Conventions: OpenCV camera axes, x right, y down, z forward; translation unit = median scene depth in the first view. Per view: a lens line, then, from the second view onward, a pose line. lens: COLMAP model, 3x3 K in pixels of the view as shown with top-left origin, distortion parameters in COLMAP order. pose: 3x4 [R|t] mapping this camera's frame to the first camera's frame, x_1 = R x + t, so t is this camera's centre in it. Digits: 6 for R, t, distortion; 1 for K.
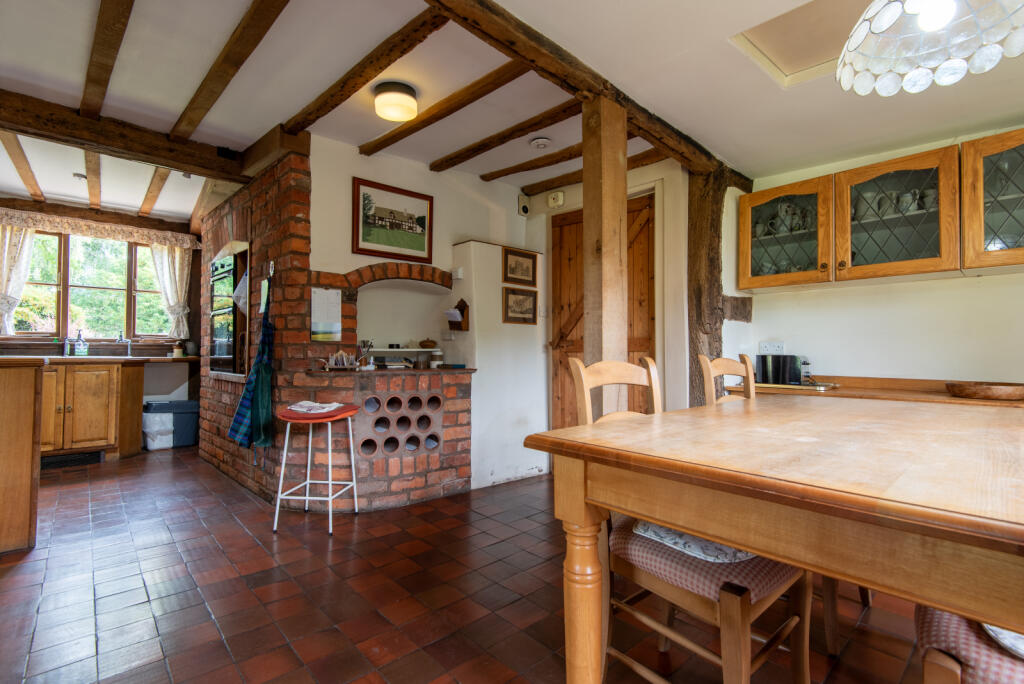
lens RADIAL K [[463.4, 0, 512.0], [0, 463.4, 343.1], [0, 0, 1]] dist [-0.002401, -0.000616]
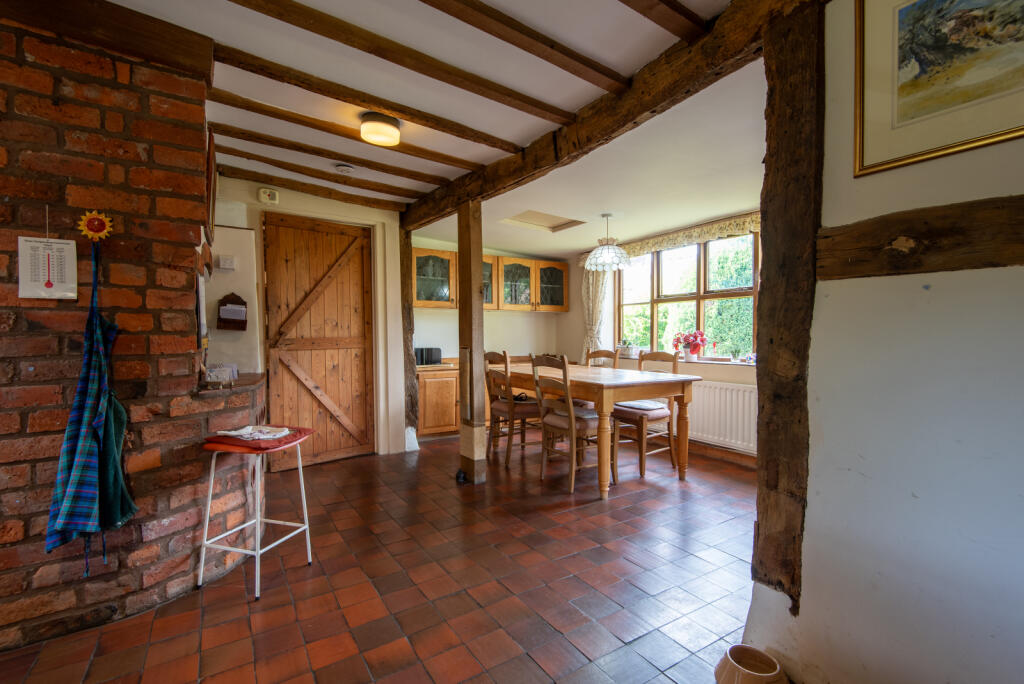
lens RADIAL K [[463.4, 0, 513.9], [0, 463.4, 340.4], [0, 0, 1]] dist [-0.002401, -0.000616]
pose [[0.165460, -0.015431, 0.986096, -0.708893], [-0.018311, 0.999657, 0.018715, -0.027208], [-0.986046, -0.021153, 0.165121, 0.275101]]
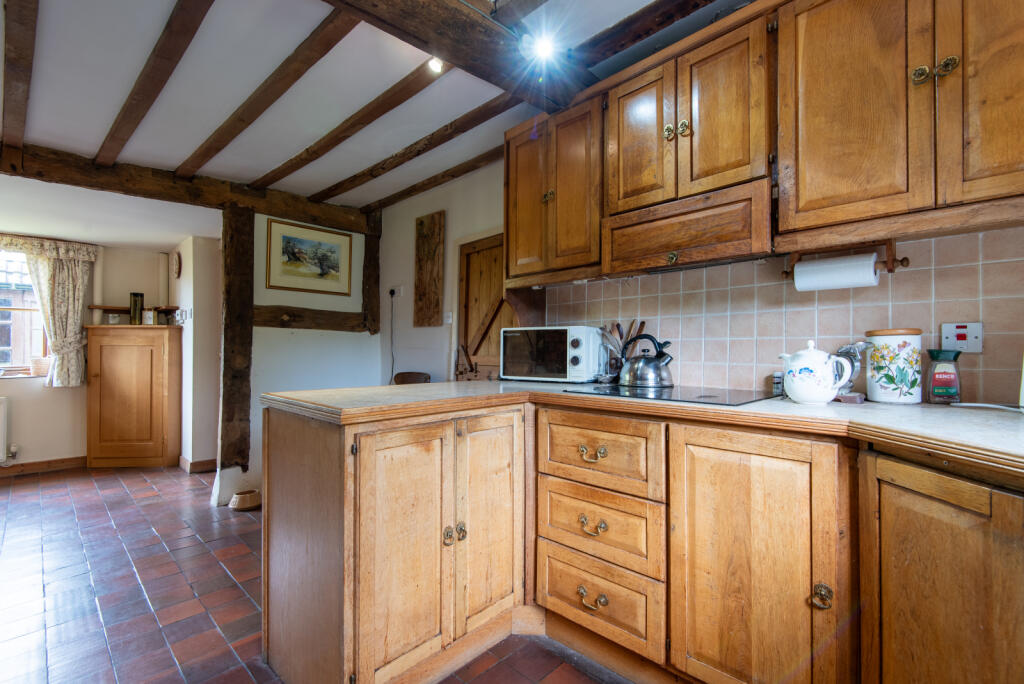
lens RADIAL K [[463.4, 0, 506.8], [0, 463.4, 342.2], [0, 0, 1]] dist [-0.002401, -0.000616]
pose [[-0.998380, -0.002049, -0.056853, -0.735891], [-0.000104, 0.999416, -0.034184, -0.012971], [0.056890, -0.034123, -0.997797, 0.944056]]
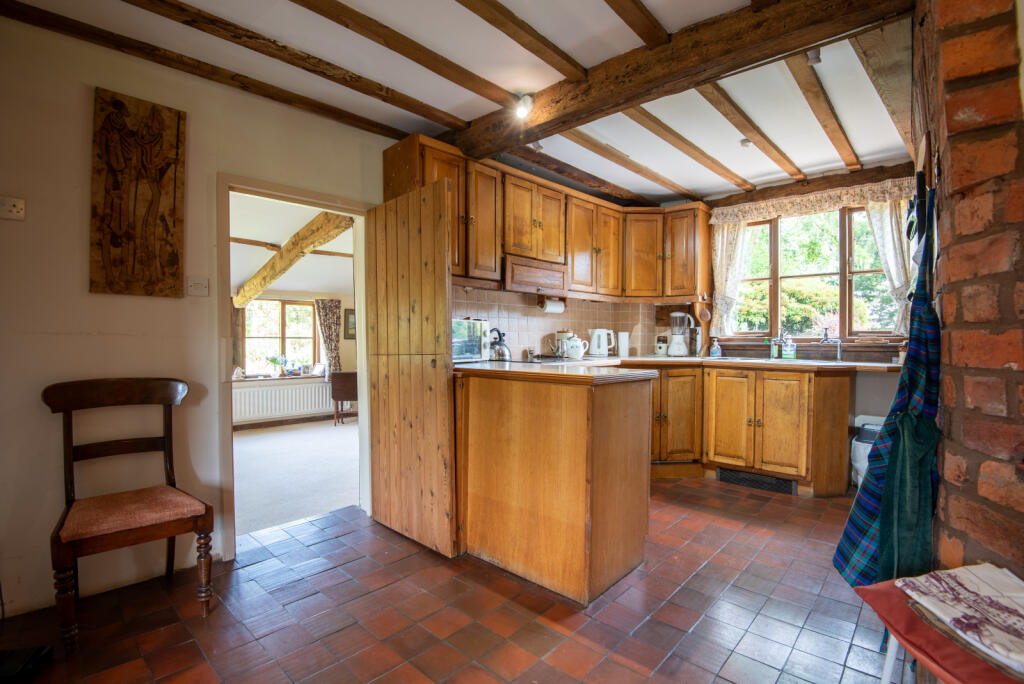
lens RADIAL K [[484.5, 0, 506.7], [0, 484.5, 345.2], [0, 0, 1]] dist [-0.032783, -0.002164]
pose [[0.097644, 0.008207, -0.995188, -0.119739], [0.017971, 0.999788, 0.010008, -0.016719], [0.995059, -0.018862, 0.097475, 0.431672]]
